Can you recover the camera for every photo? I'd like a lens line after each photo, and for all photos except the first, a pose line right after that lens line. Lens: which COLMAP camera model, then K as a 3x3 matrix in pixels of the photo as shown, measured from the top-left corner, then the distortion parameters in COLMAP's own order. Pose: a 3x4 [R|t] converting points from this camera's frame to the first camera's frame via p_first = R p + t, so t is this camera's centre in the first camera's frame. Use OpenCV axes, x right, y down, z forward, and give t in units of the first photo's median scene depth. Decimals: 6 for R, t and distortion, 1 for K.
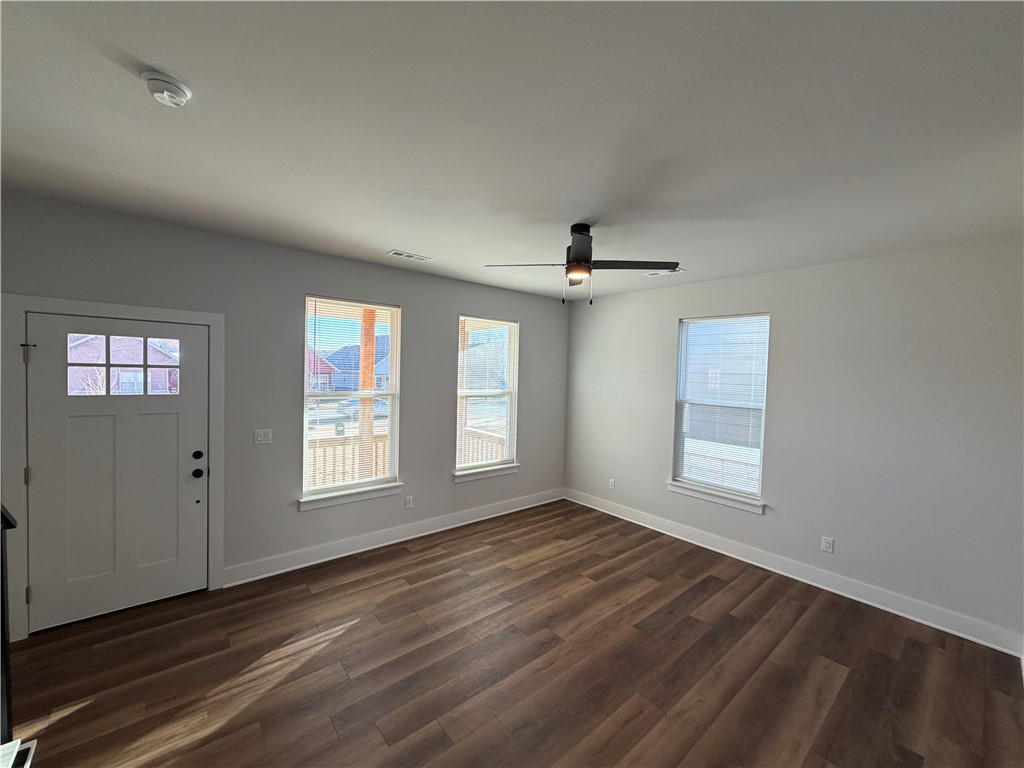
lens RADIAL K [[405.8, 0, 509.0], [0, 405.8, 383.9], [0, 0, 1]] dist [-0.000535, -0.000246]
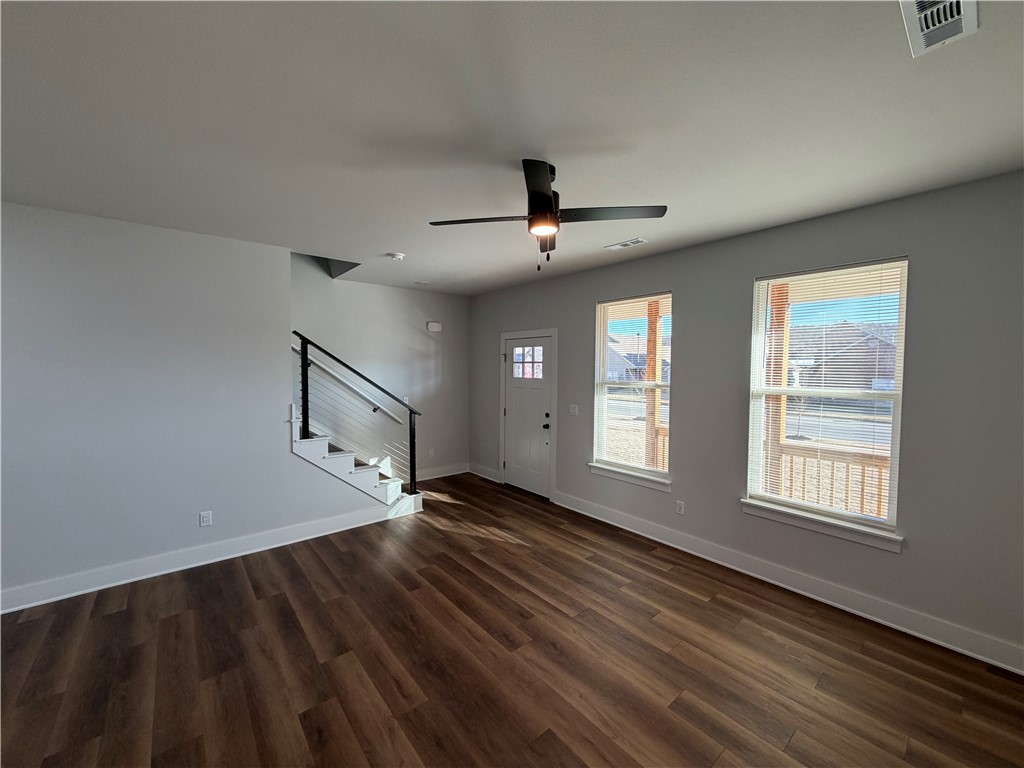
lens RADIAL K [[405.8, 0, 509.0], [0, 405.8, 383.9], [0, 0, 1]] dist [-0.000535, -0.000246]
pose [[-0.008989, 0.015185, -0.999844, 0.860904], [-0.037737, 0.999167, 0.015514, 0.026494], [0.999247, 0.037871, -0.008409, 0.826931]]
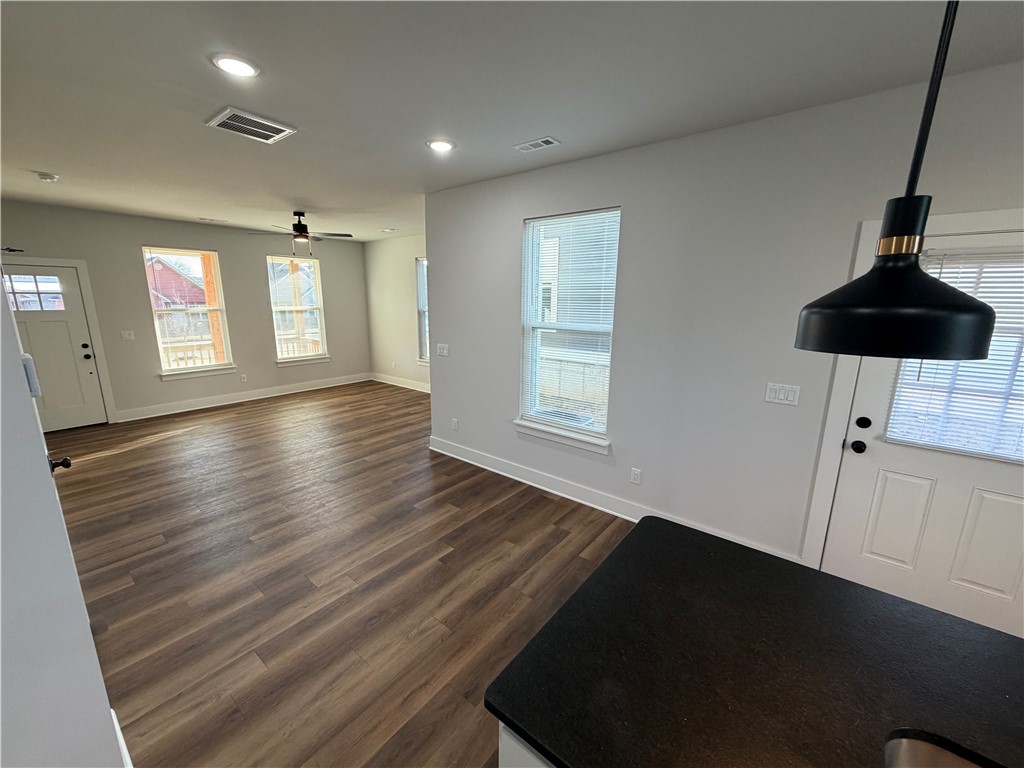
lens RADIAL K [[405.8, 0, 509.0], [0, 405.8, 383.9], [0, 0, 1]] dist [-0.000535, -0.000246]
pose [[0.980639, -0.061050, 0.186062, 0.636956], [0.026634, 0.982912, 0.182137, 0.066819], [-0.194002, -0.173656, 0.965509, -0.993196]]
